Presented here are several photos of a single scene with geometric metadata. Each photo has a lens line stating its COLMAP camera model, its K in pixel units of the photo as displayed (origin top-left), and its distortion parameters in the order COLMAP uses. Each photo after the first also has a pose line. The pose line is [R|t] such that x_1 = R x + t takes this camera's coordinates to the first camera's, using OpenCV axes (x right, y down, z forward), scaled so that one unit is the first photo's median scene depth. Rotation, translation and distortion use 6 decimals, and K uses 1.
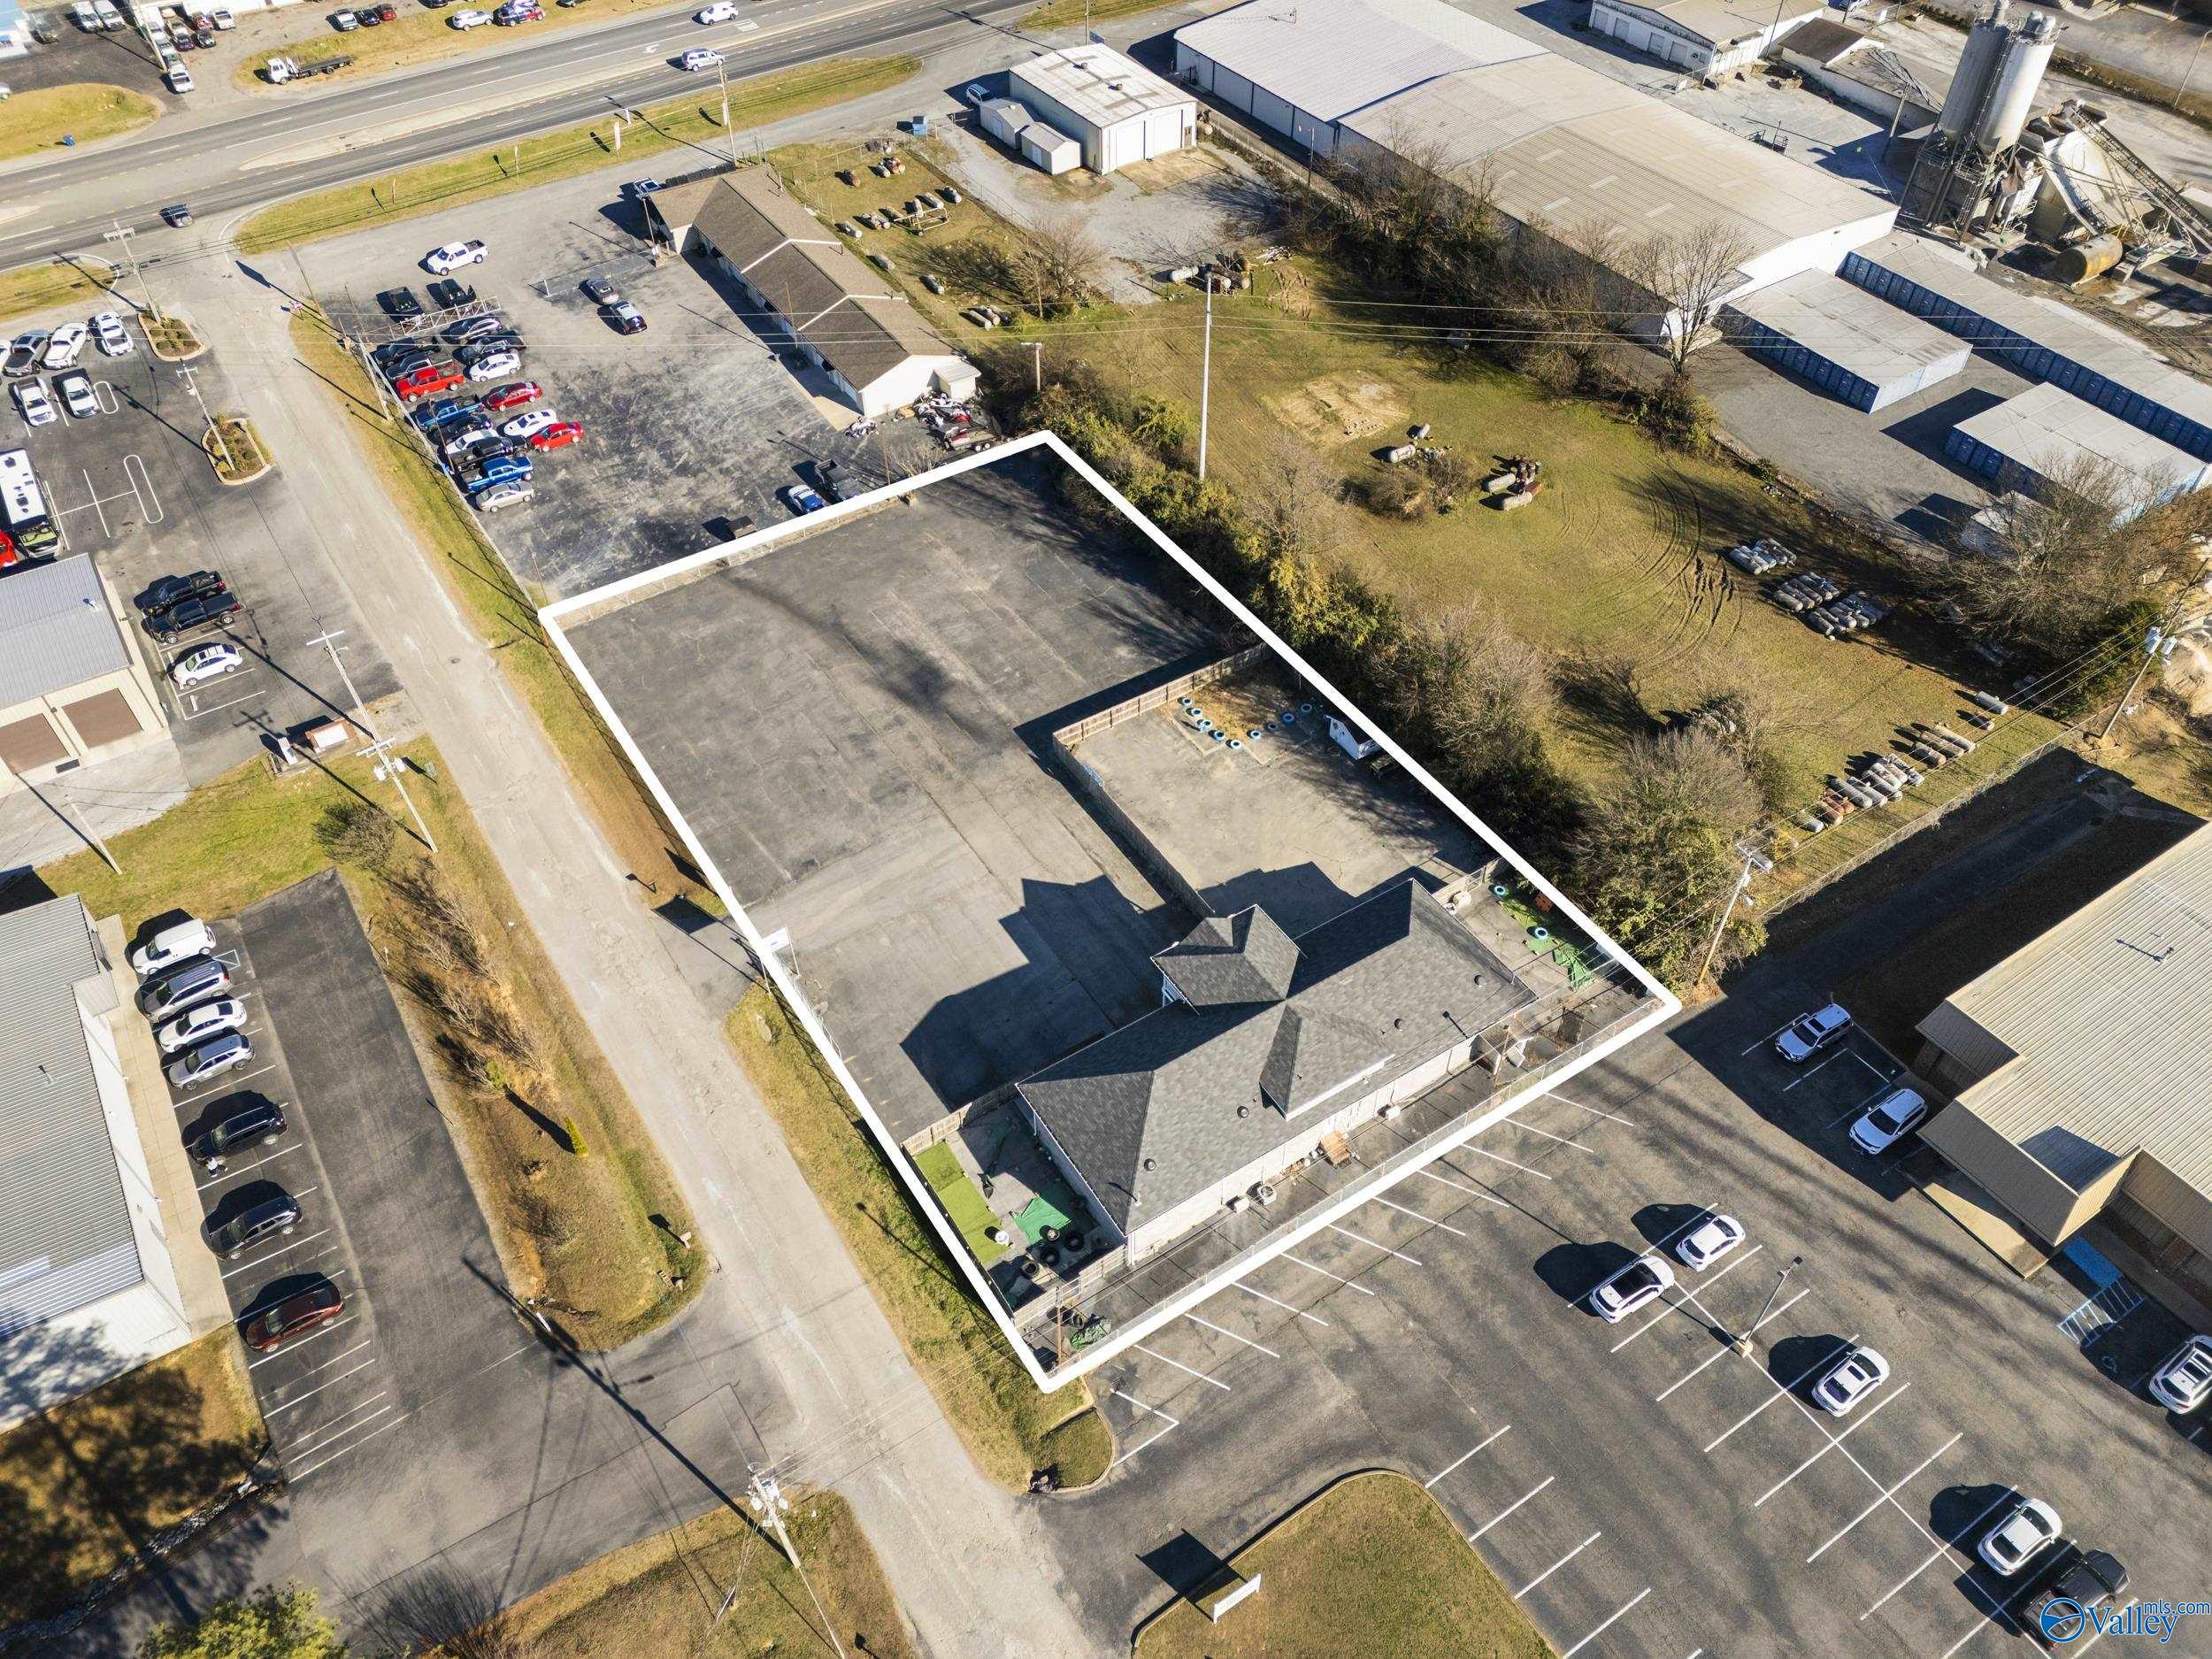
lens RADIAL K [[1612.6, 0, 1097.0], [0, 1612.6, 836.7], [0, 0, 1]] dist [0.081492, -0.068350]
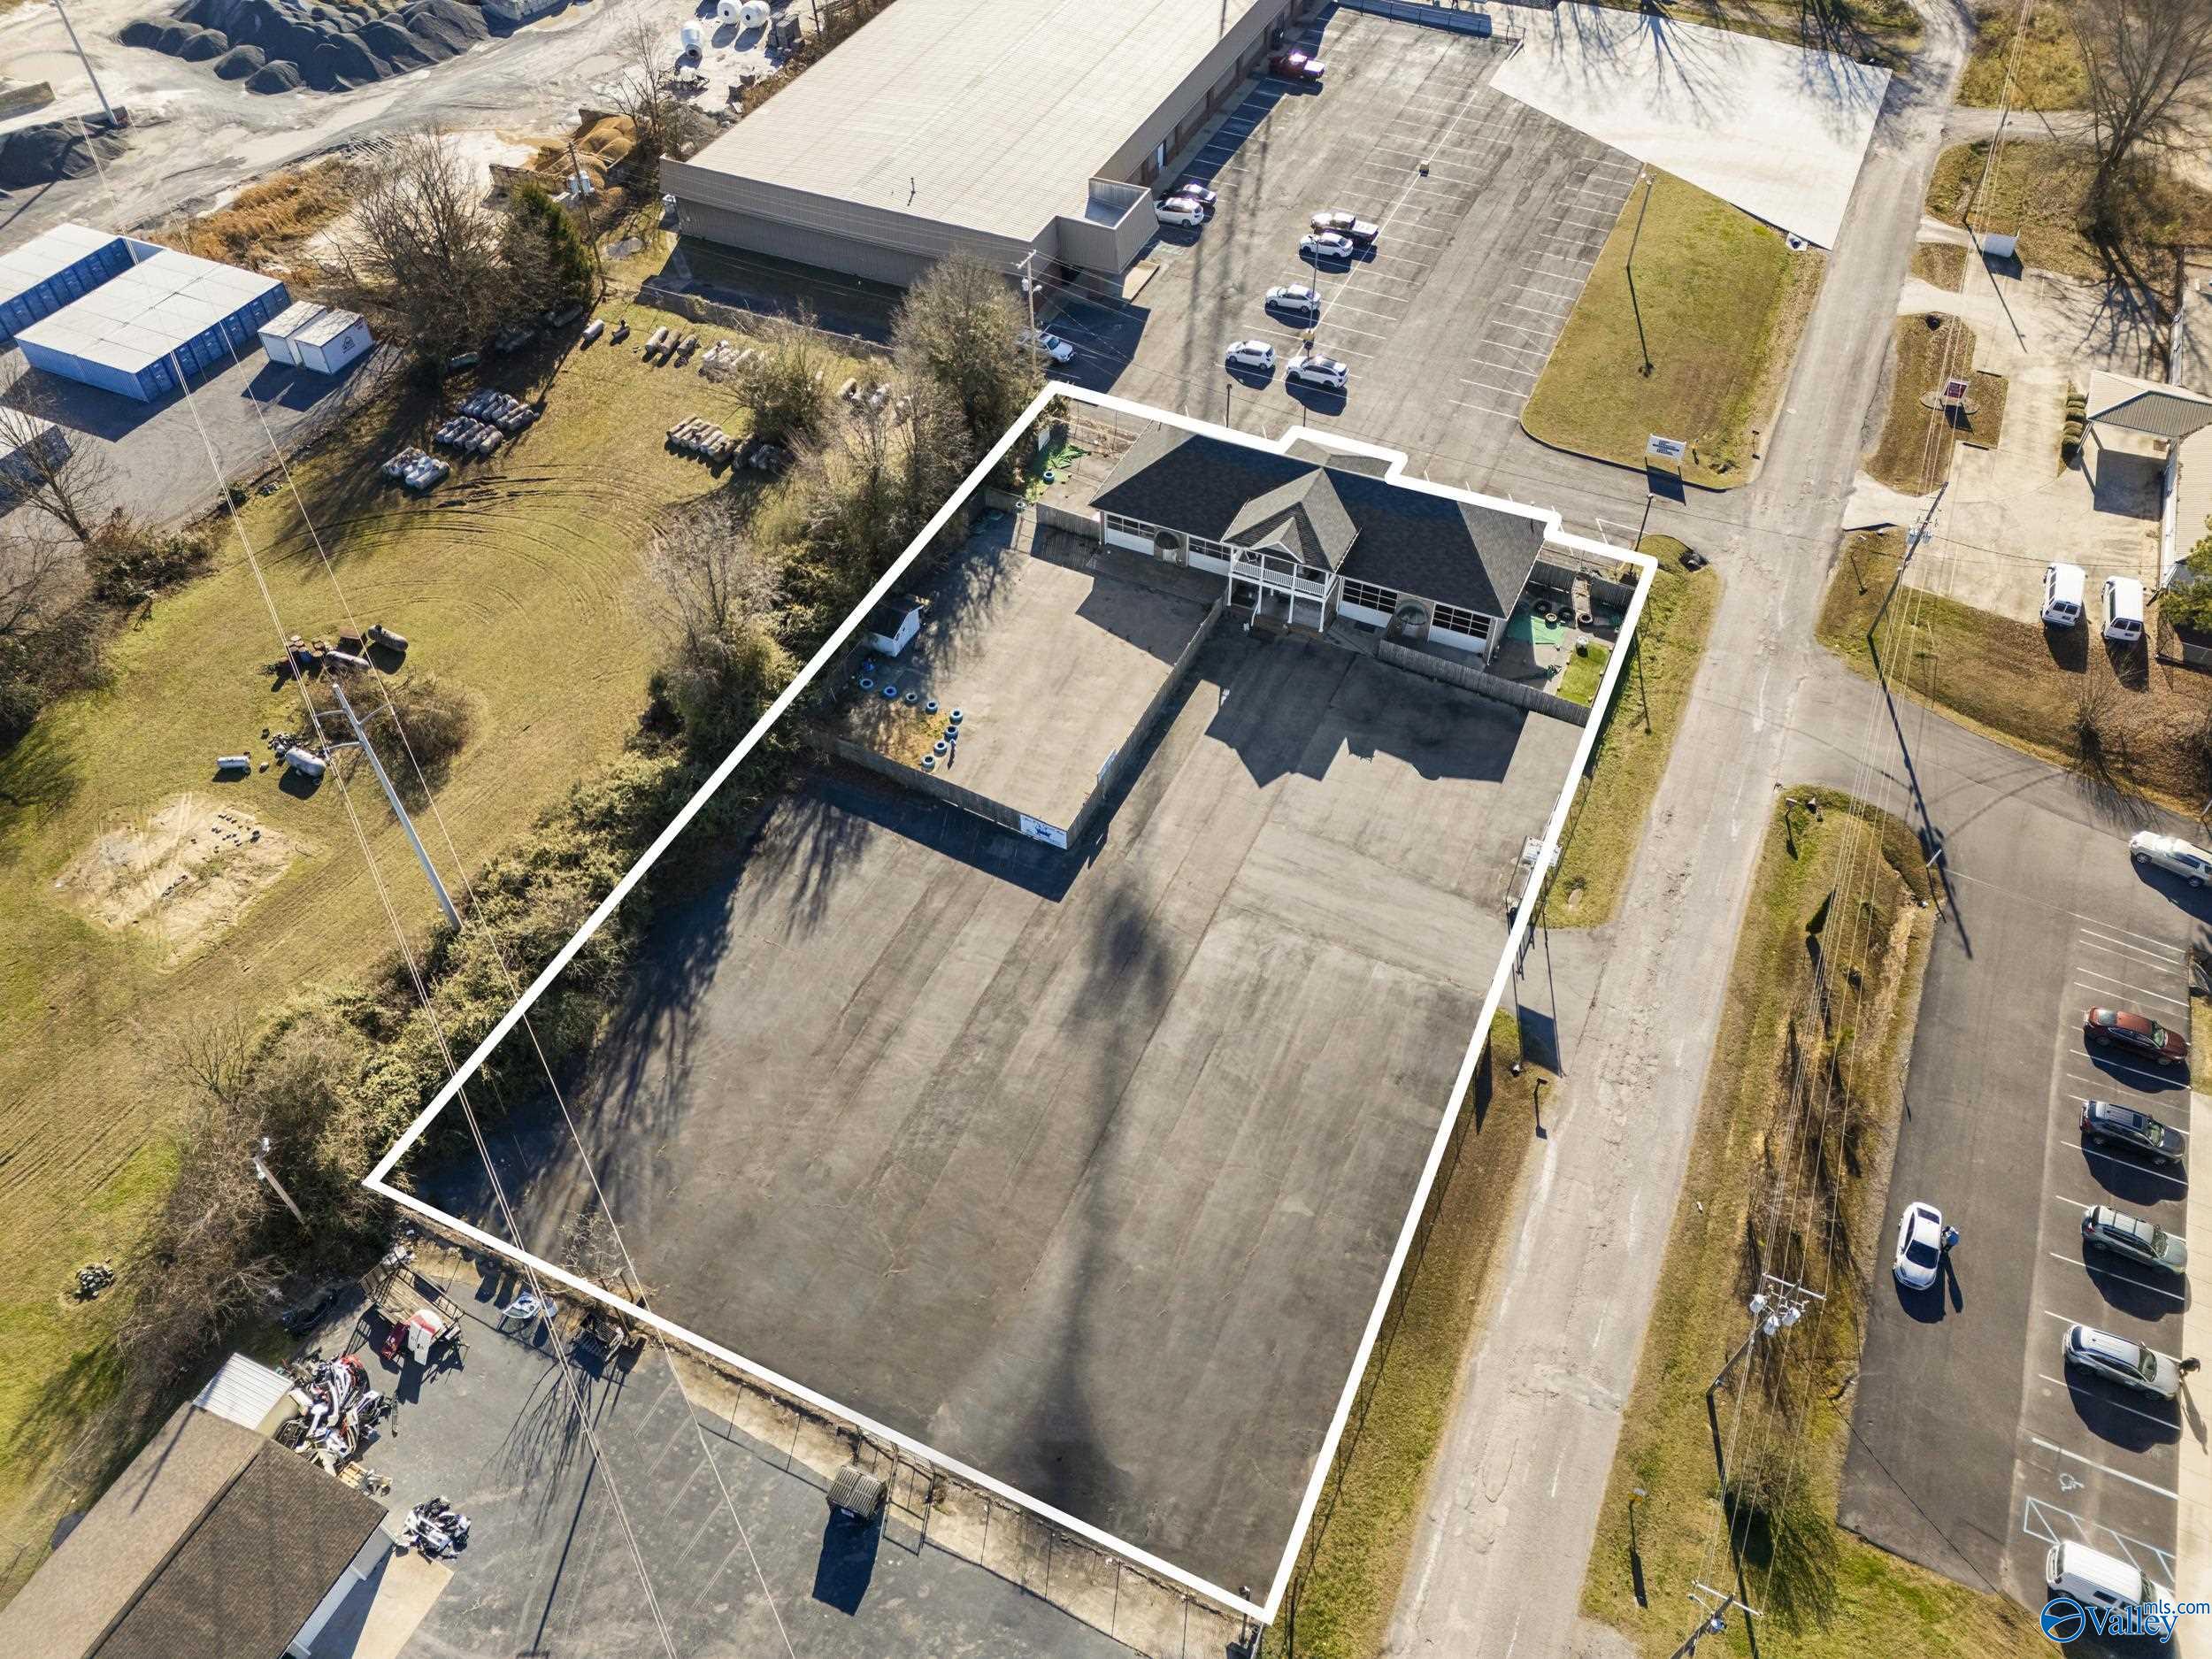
lens RADIAL K [[1612.6, 0, 1107.4], [0, 1612.6, 837.8], [0, 0, 1]] dist [0.081492, -0.068350]
pose [[-0.539231, -0.616400, 0.573830, -0.510902], [0.617506, 0.173920, 0.767097, -0.679586], [-0.572639, 0.767986, 0.286848, 0.771037]]
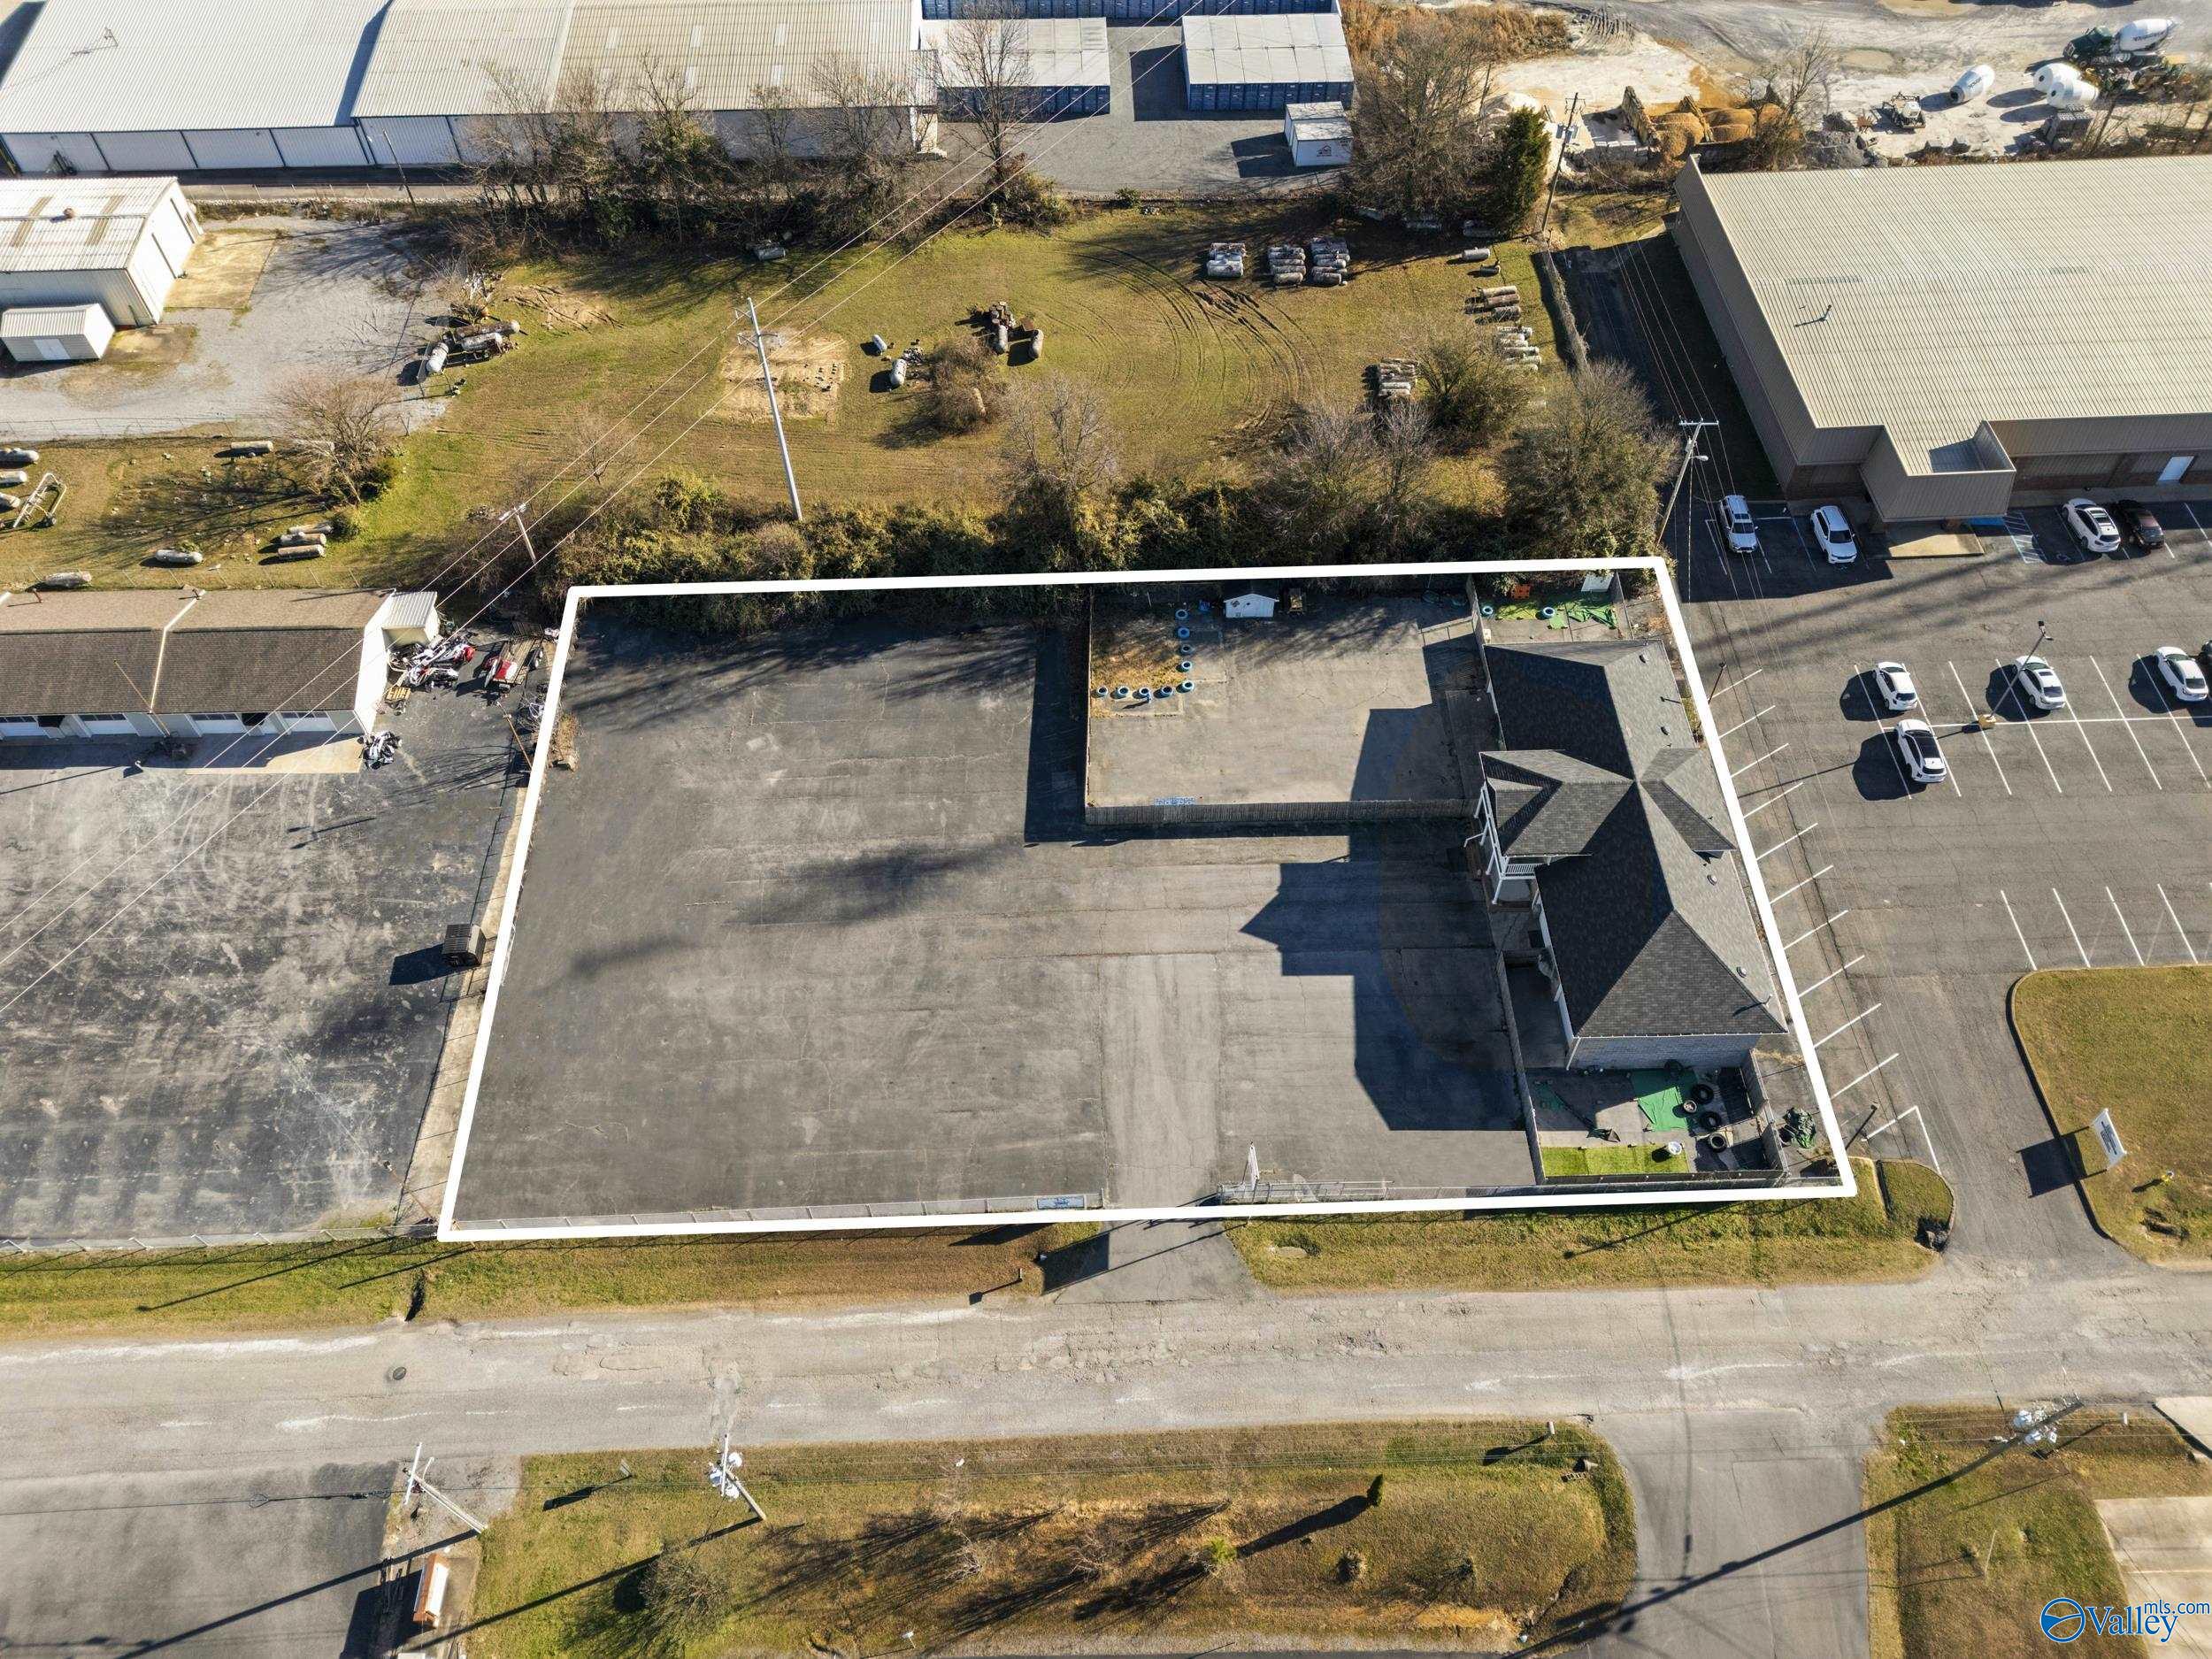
lens RADIAL K [[1612.6, 0, 1103.1], [0, 1612.6, 839.6], [0, 0, 1]] dist [0.081492, -0.068350]
pose [[0.516435, -0.677793, 0.523346, -0.494478], [0.621868, 0.717001, 0.314944, -0.322737], [-0.588707, 0.162804, 0.791782, 0.316624]]
